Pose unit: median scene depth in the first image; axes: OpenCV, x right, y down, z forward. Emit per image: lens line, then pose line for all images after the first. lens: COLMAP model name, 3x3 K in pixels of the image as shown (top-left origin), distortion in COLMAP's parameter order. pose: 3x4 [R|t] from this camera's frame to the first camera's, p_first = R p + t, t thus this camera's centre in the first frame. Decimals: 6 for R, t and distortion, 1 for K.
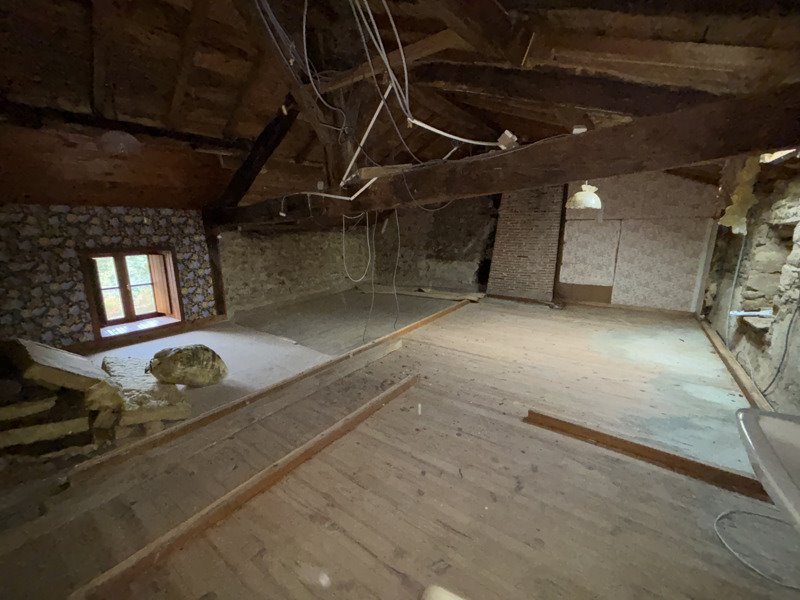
lens RADIAL K [[318.9, 0, 398.6], [0, 318.9, 295.7], [0, 0, 1]] dist [-0.002275, -0.000532]
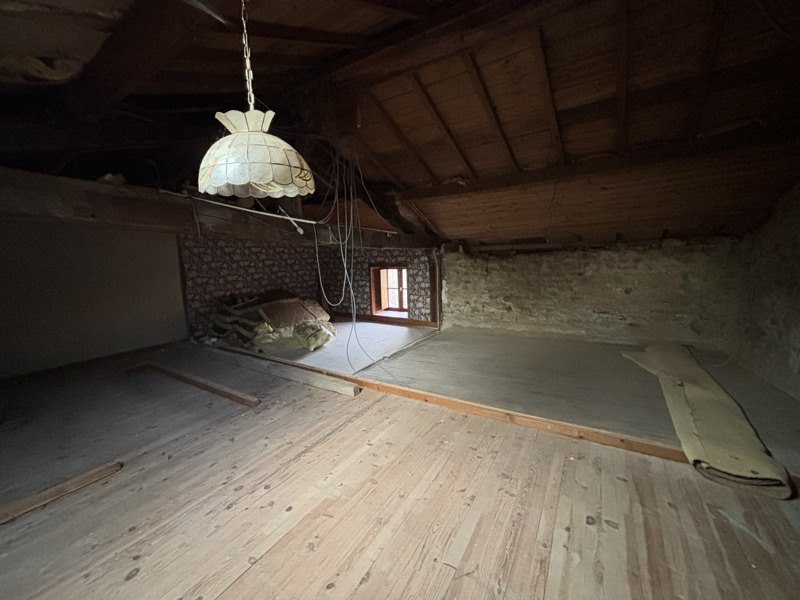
lens RADIAL K [[318.9, 0, 398.6], [0, 318.9, 295.7], [0, 0, 1]] dist [-0.002275, -0.000532]
pose [[0.068425, 0.138212, -0.988036, 0.652945], [-0.176958, 0.976335, 0.124321, -0.177940], [0.981837, 0.166334, 0.091264, 0.816980]]
